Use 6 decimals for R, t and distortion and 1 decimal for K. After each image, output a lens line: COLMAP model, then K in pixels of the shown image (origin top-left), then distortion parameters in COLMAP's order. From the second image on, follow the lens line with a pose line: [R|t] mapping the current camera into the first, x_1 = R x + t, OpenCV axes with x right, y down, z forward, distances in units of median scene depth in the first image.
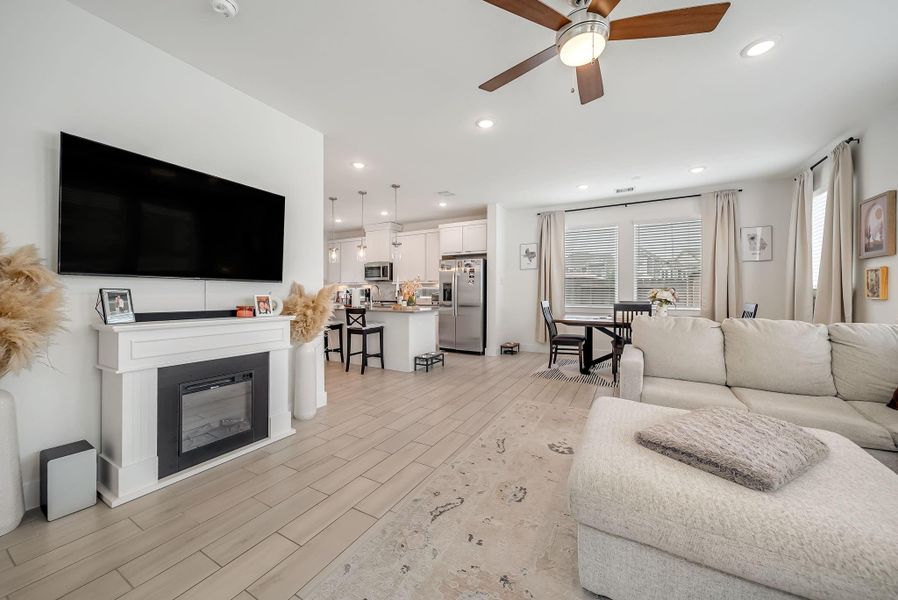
lens RADIAL K [[329.2, 0, 449.0], [0, 329.2, 294.7], [0, 0, 1]] dist [0.011128, 0.000129]
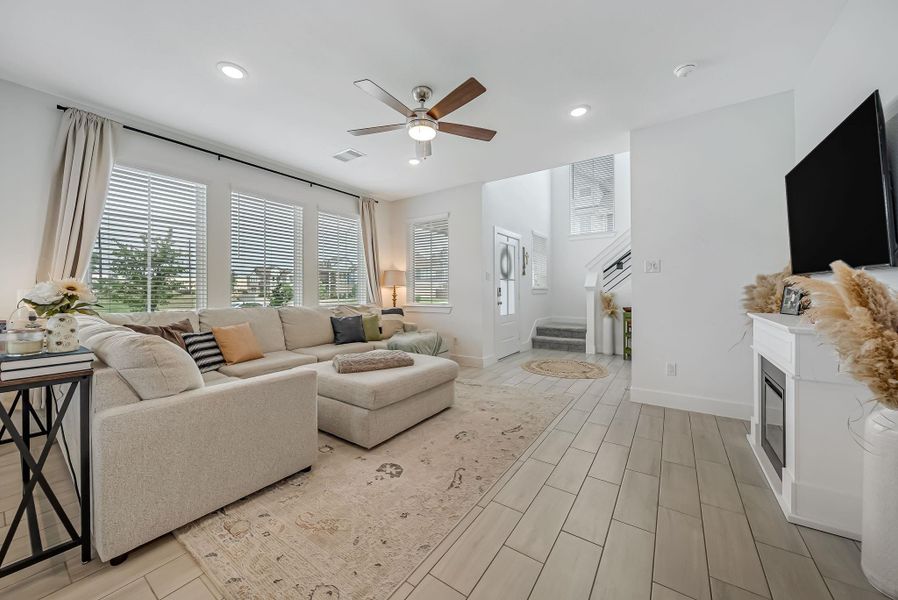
lens RADIAL K [[329.2, 0, 451.3], [0, 329.2, 295.8], [0, 0, 1]] dist [0.011128, 0.000129]
pose [[-0.996635, 0.005441, 0.081787, 0.103535], [0.006285, 0.999930, 0.010058, 0.004007], [-0.081726, 0.010538, -0.996599, 1.789405]]
